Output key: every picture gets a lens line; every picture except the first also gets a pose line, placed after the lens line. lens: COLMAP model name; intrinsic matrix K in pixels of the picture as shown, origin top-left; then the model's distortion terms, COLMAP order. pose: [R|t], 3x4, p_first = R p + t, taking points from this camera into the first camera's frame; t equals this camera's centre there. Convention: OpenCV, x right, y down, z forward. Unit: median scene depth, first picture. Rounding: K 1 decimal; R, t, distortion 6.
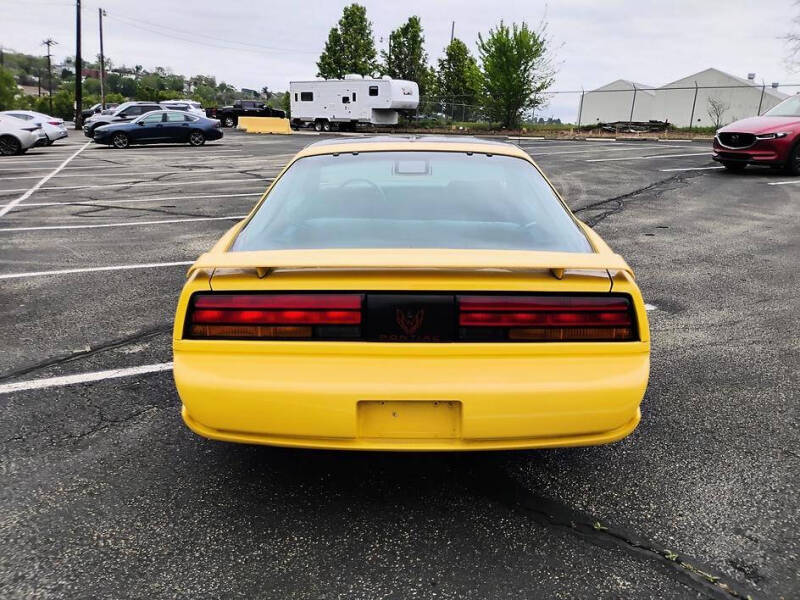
lens RADIAL K [[666.9, 0, 395.2], [0, 666.9, 297.5], [0, 0, 1]] dist [0.059564, -0.080054]
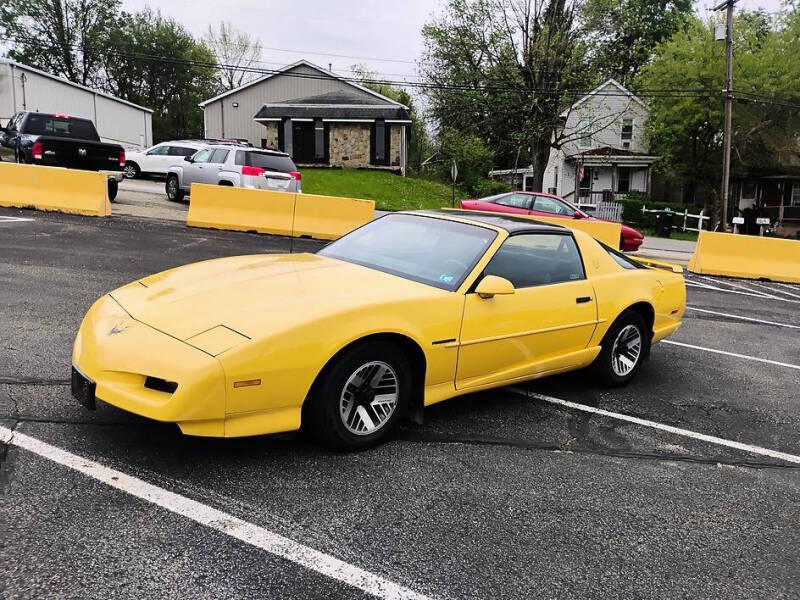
lens RADIAL K [[666.9, 0, 398.5], [0, 666.9, 301.8], [0, 0, 1]] dist [0.059564, -0.080054]
pose [[-0.658817, -0.198859, 0.725545, -0.108726], [0.119616, 0.924473, 0.361997, -0.072886], [-0.742733, 0.325276, -0.585272, 0.246411]]
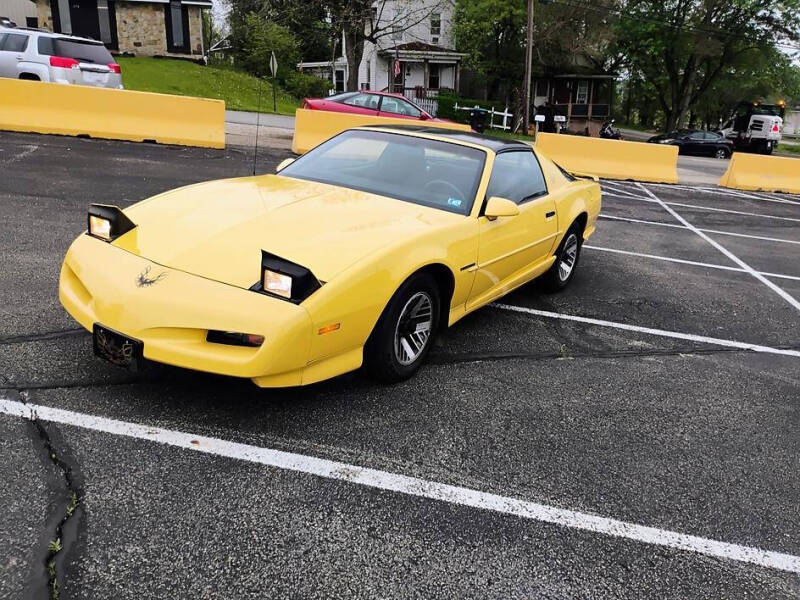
lens RADIAL K [[666.9, 0, 397.1], [0, 666.9, 299.6], [0, 0, 1]] dist [0.059564, -0.080054]
pose [[-0.849700, -0.243459, 0.467693, -0.074818], [0.041103, 0.853732, 0.519088, -0.081014], [-0.525661, 0.460293, -0.715409, 0.270484]]
